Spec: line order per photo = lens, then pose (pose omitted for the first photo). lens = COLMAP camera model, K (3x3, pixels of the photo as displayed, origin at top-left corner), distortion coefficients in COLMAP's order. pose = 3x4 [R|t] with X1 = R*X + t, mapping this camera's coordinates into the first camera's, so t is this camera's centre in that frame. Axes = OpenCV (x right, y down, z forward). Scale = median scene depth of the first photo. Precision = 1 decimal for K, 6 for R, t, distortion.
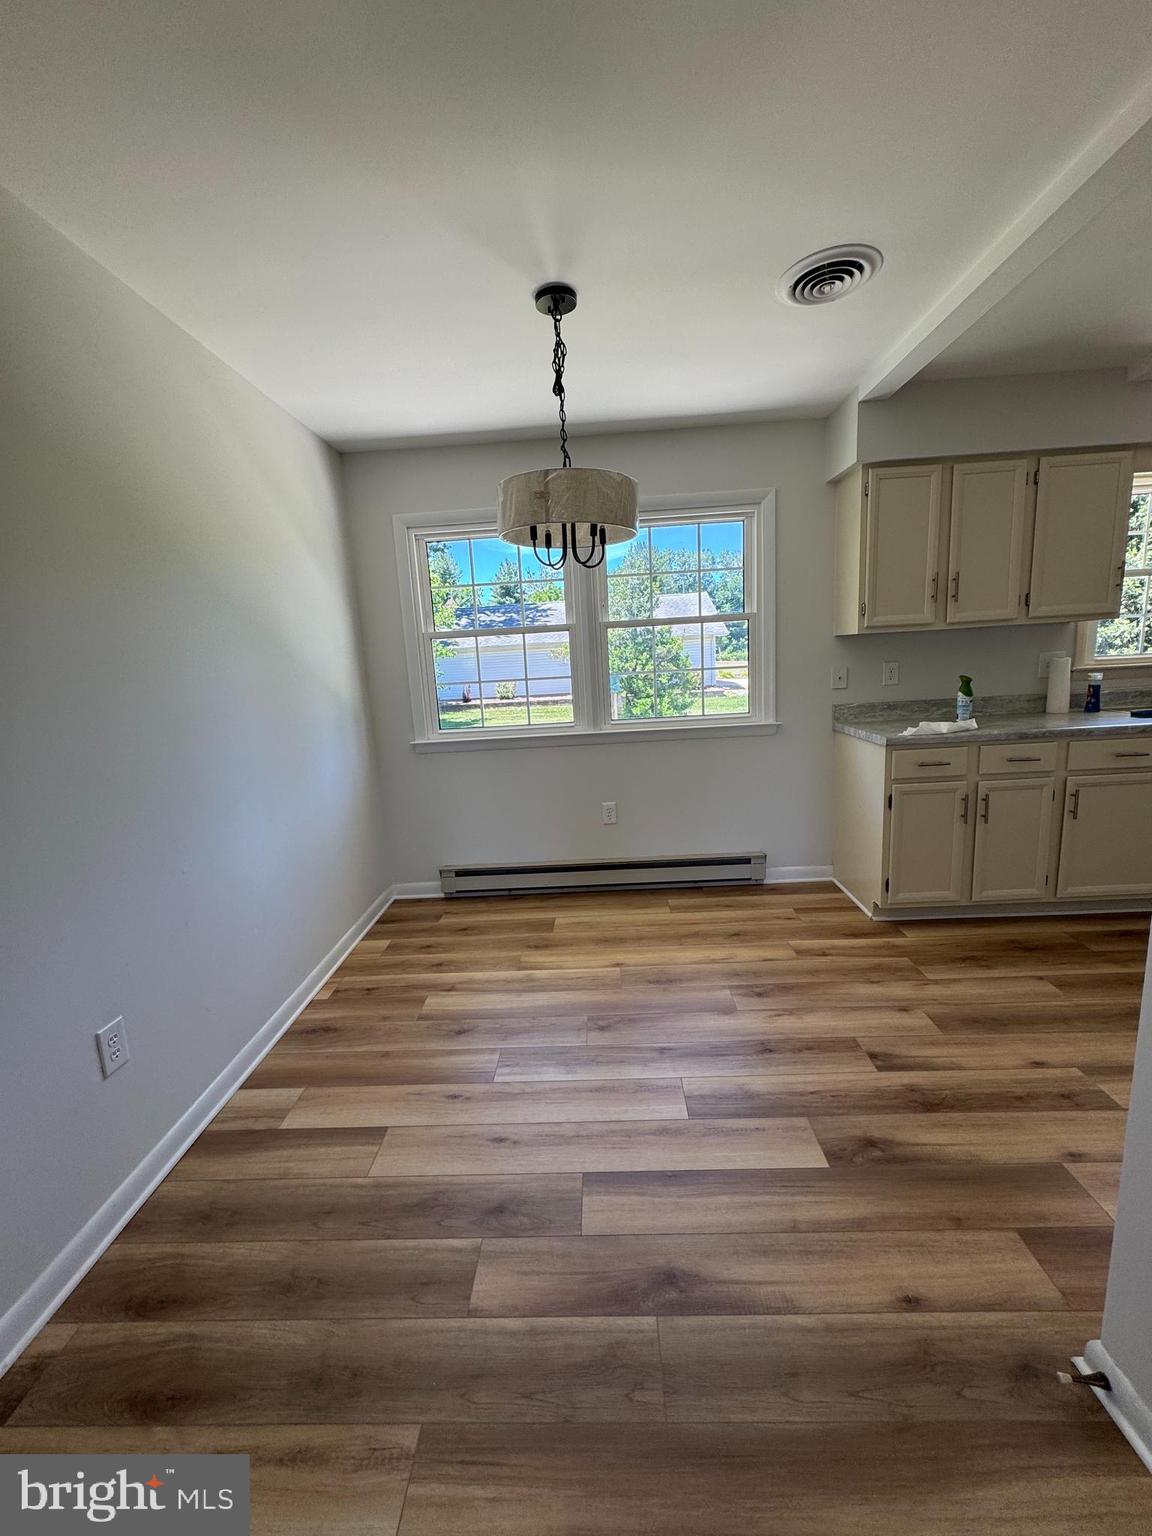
lens RADIAL K [[615.1, 0, 574.3], [0, 615.1, 762.3], [0, 0, 1]] dist [0.000336, -0.000579]
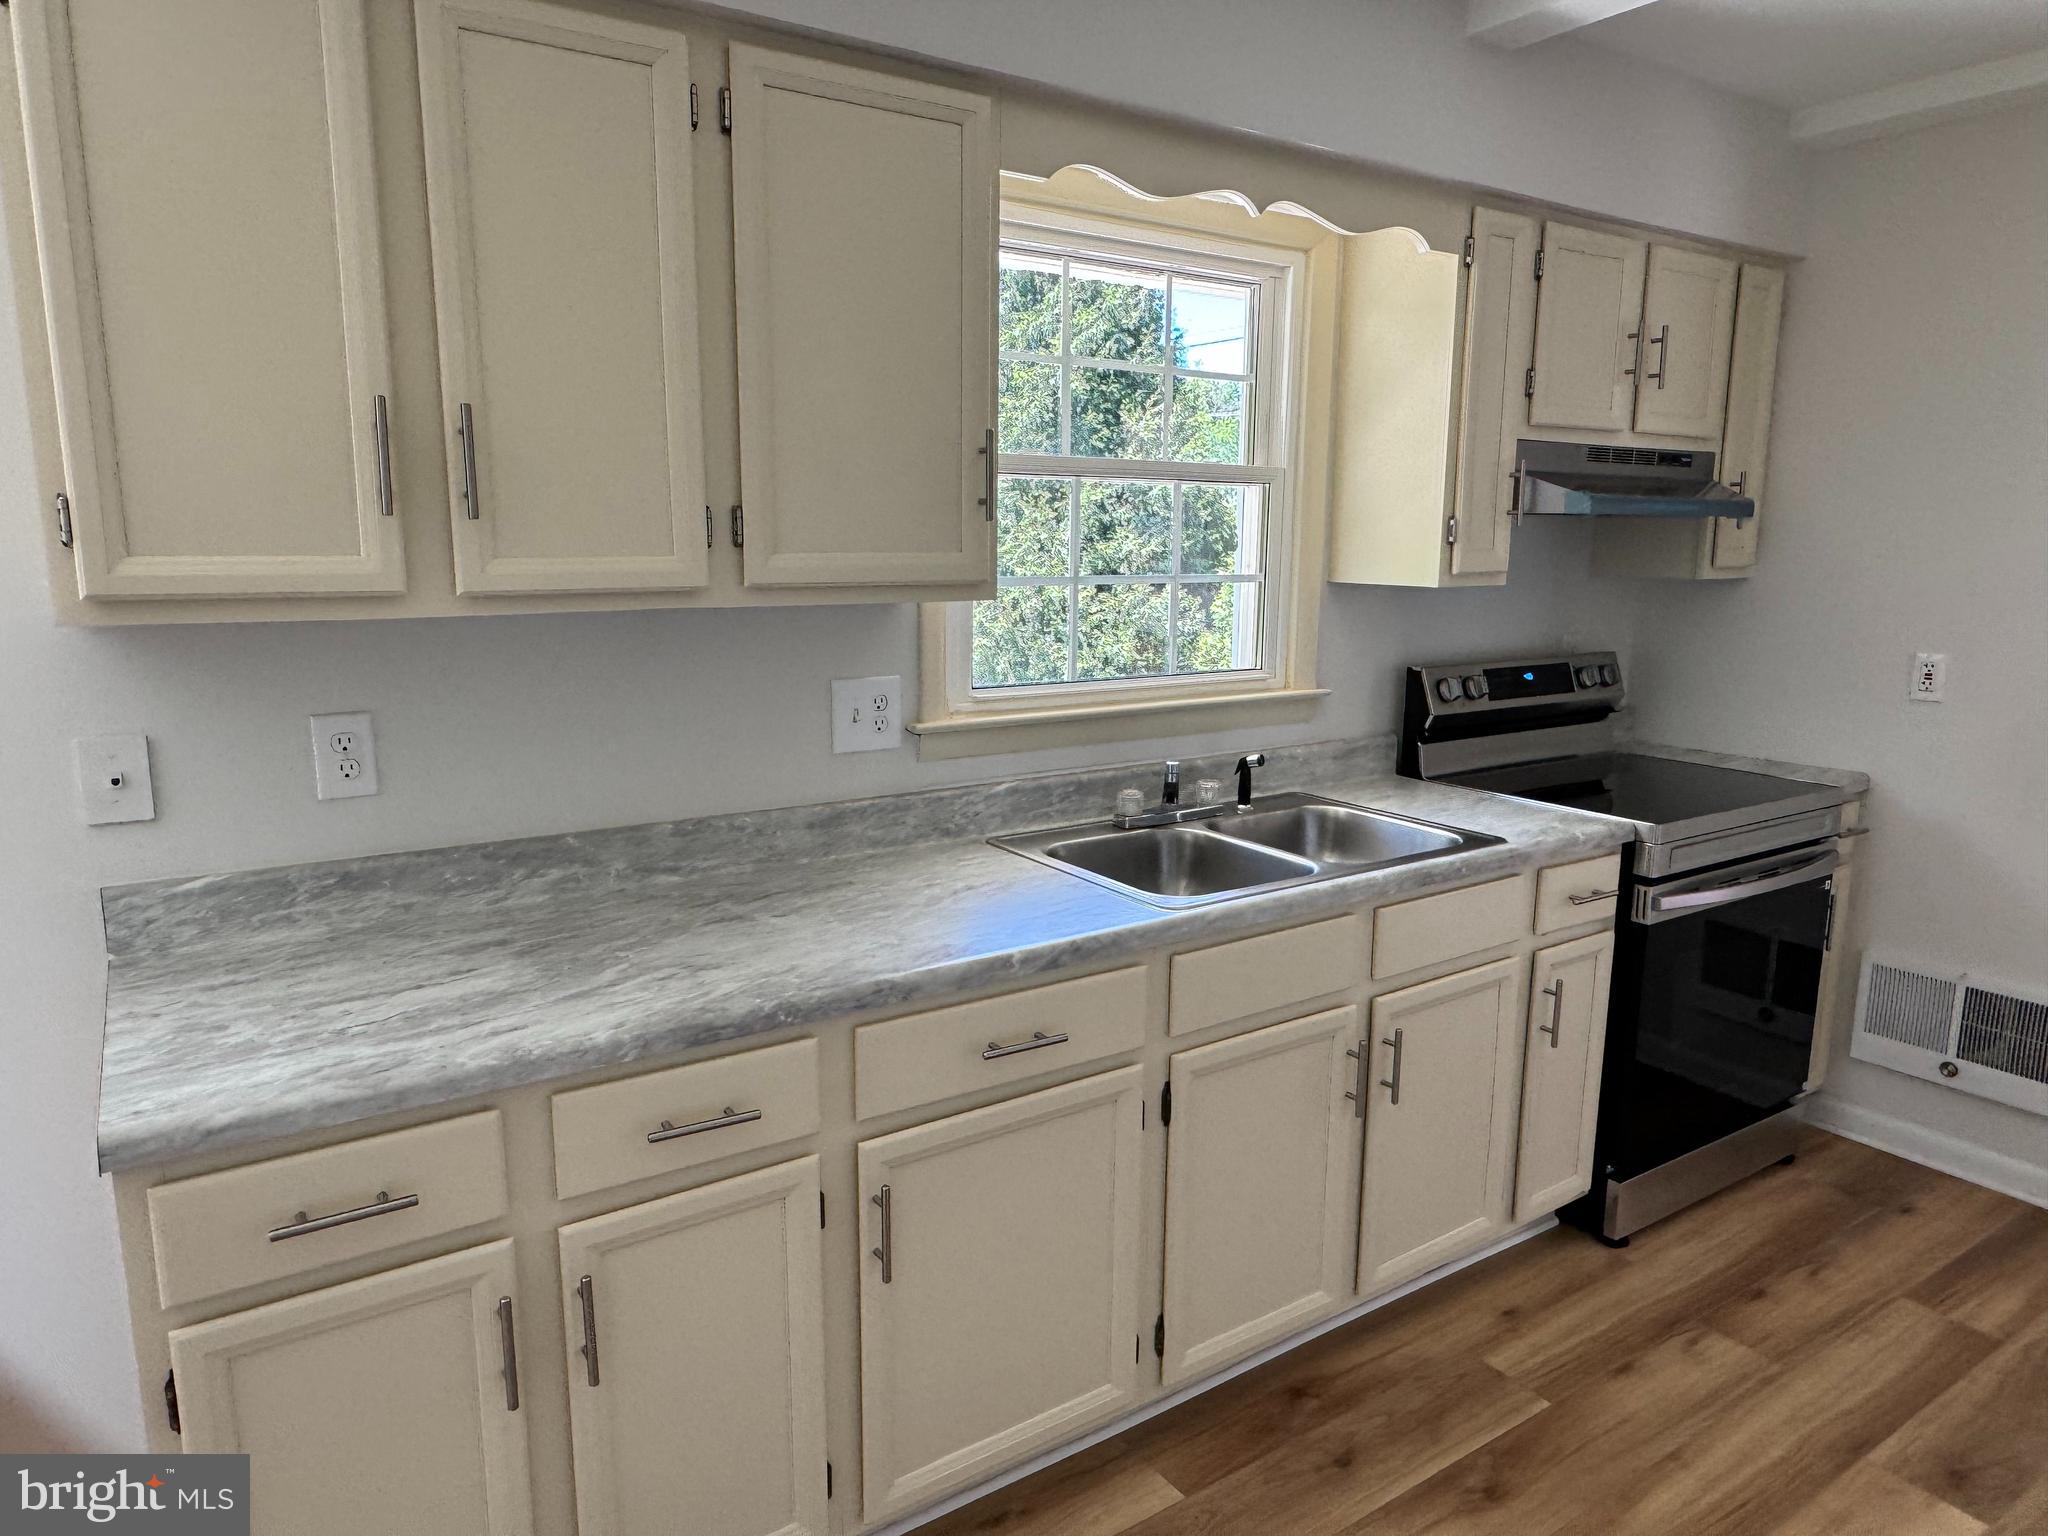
lens RADIAL K [[1294.7, 0, 1025.4], [0, 1294.7, 764.3], [0, 0, 1]] dist [0.000429, 0.001415]
pose [[0.809182, -0.043217, 0.585966, 0.479292], [0.048191, 0.998813, 0.007118, -0.147579], [-0.585578, 0.022479, 0.810304, 0.419595]]
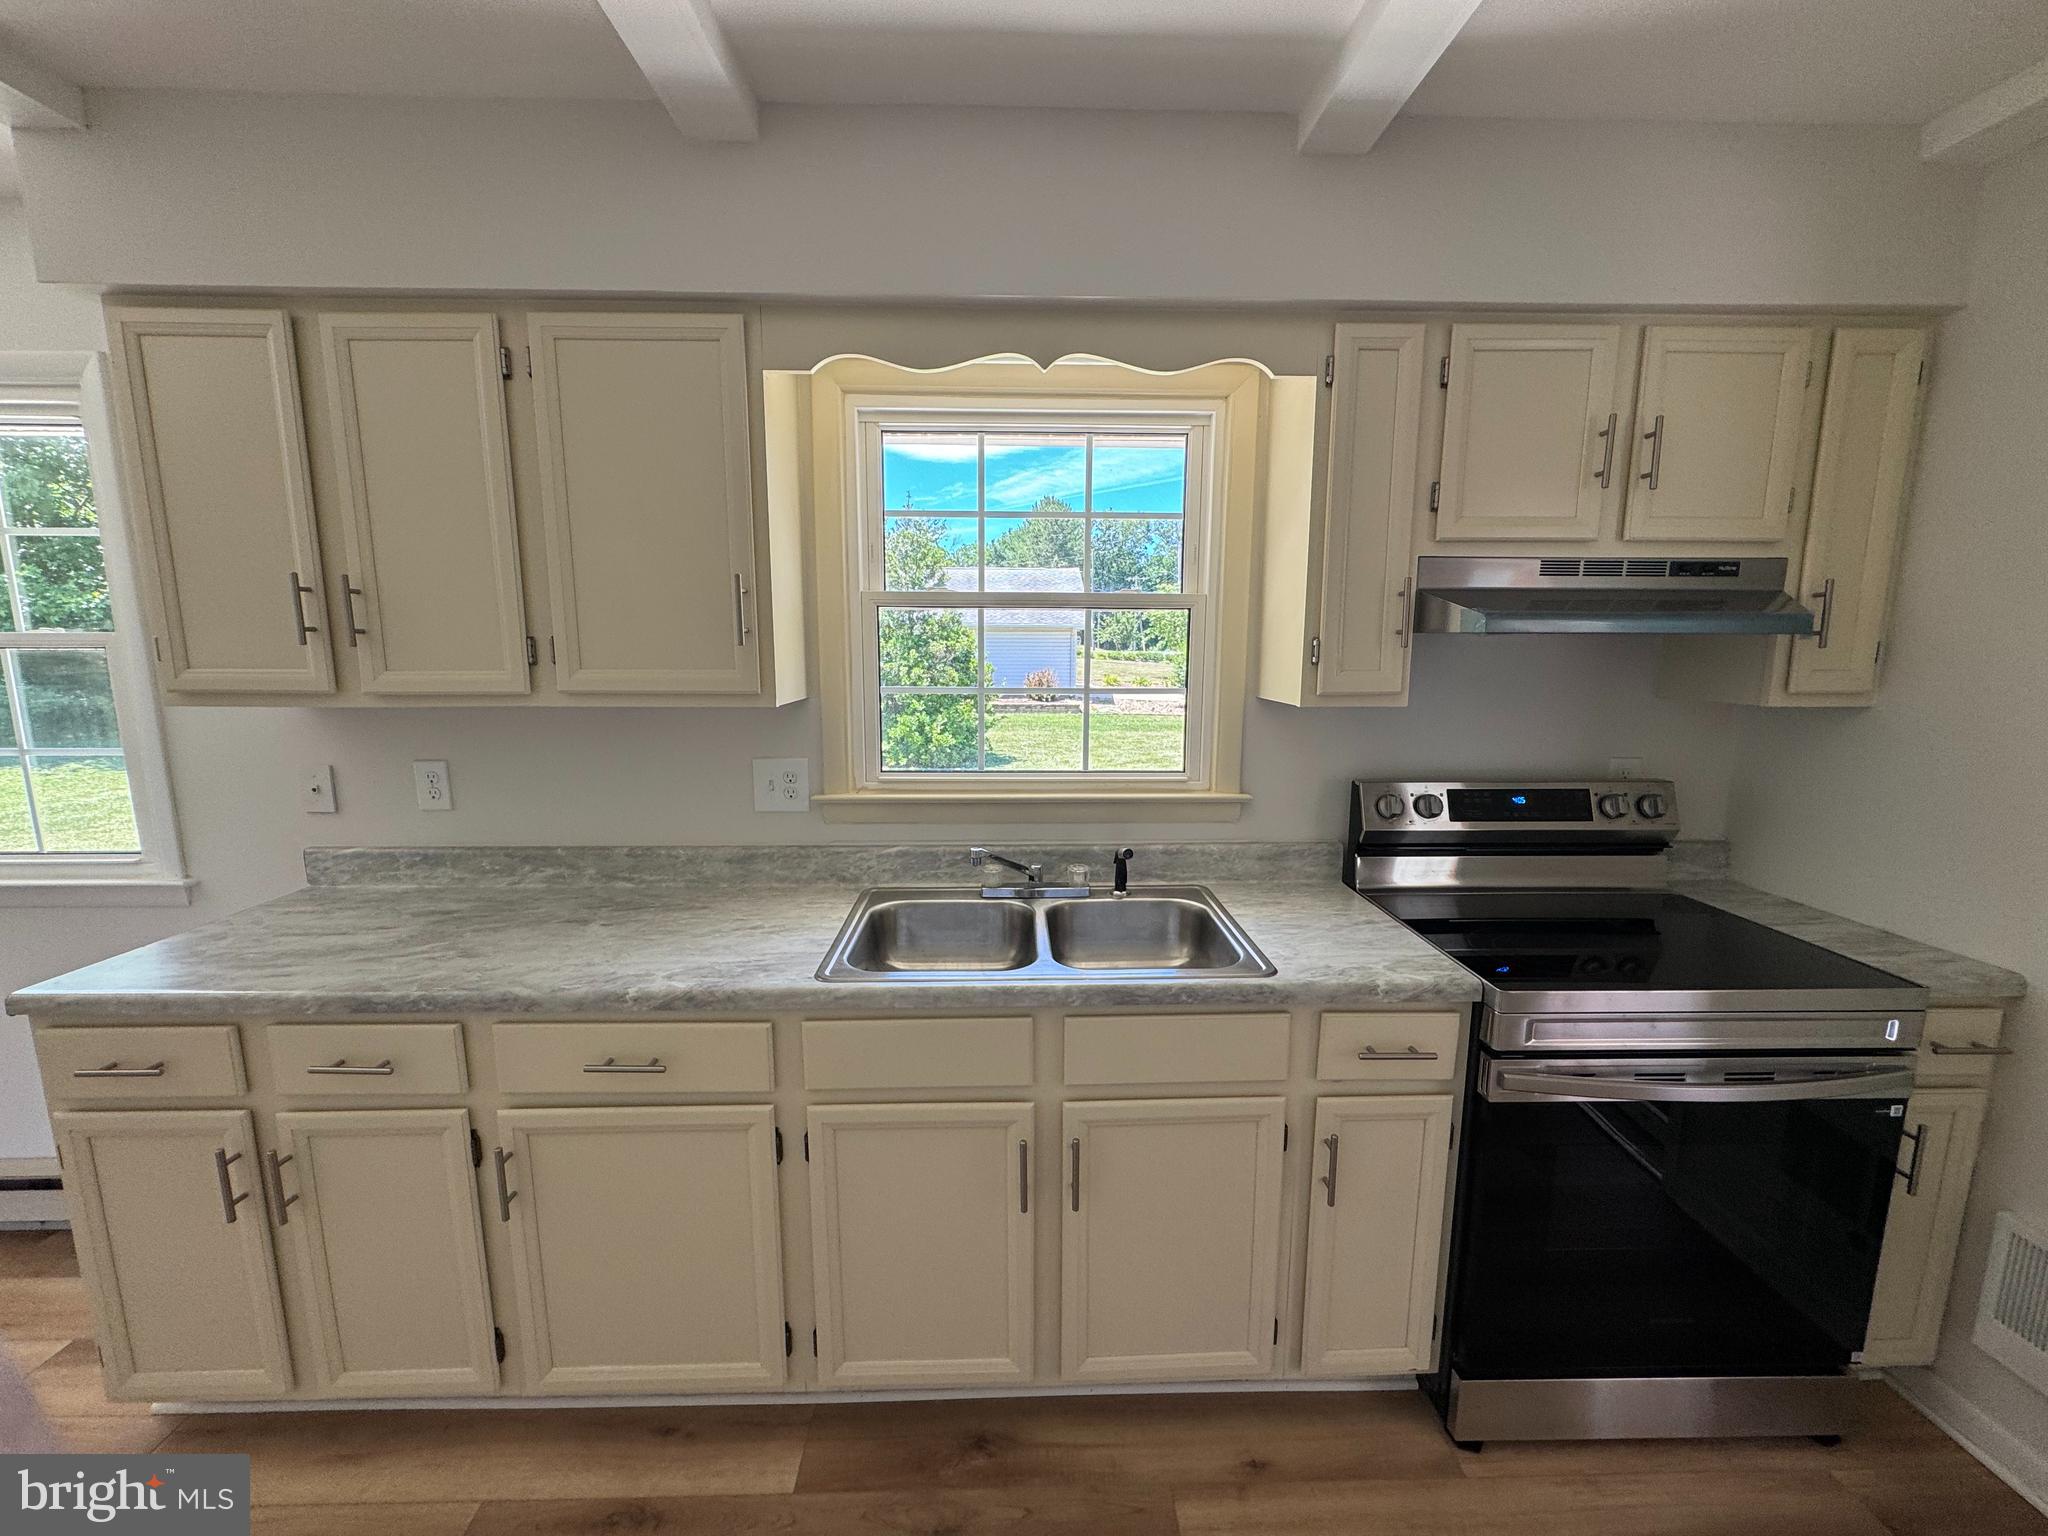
lens RADIAL K [[820.1, 0, 1024.7], [0, 820.1, 763.5], [0, 0, 1]] dist [0.000336, -0.000579]
pose [[0.996416, 0.048628, 0.069209, 1.022757], [-0.047033, 0.998593, -0.024484, -0.188268], [-0.070302, 0.021142, 0.997302, 0.417576]]
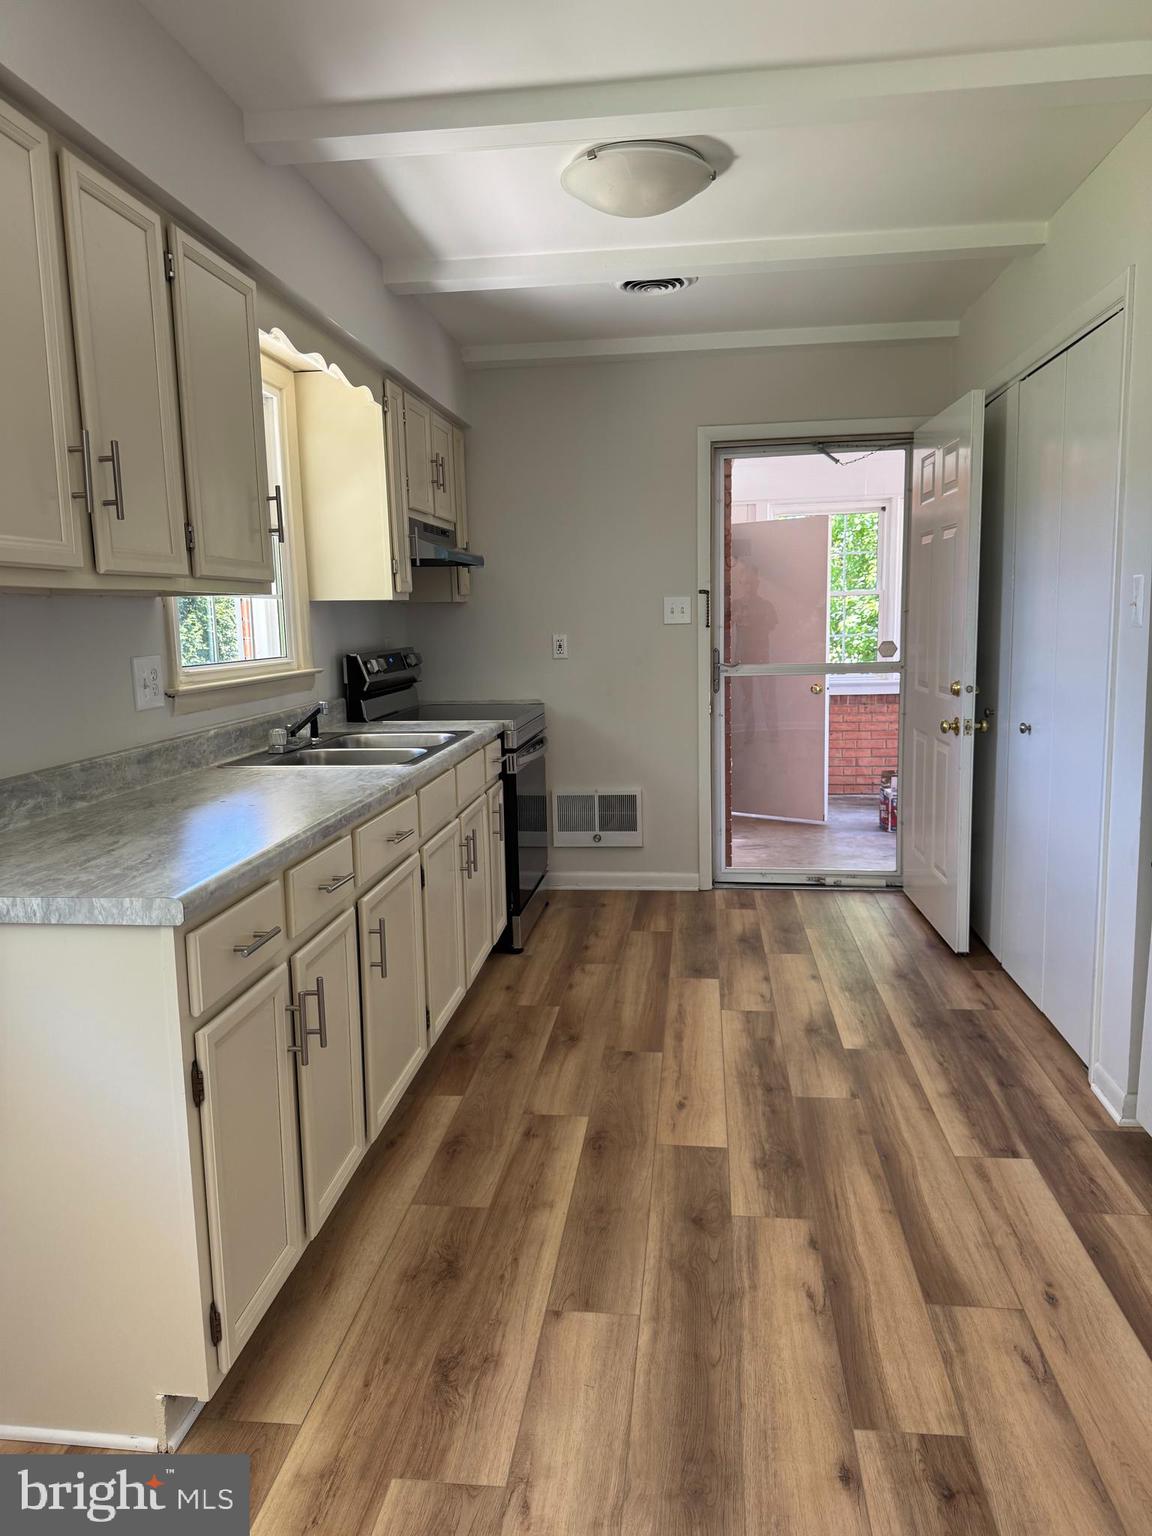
lens RADIAL K [[1066.0, 0, 581.0], [0, 1066.0, 770.0], [0, 0, 1]] dist [0.084797, -0.003659]
pose [[0.075662, -0.091280, 0.992947, -0.038994], [0.186364, 0.979549, 0.075848, -0.104748], [-0.979563, 0.179311, 0.091126, 0.683183]]
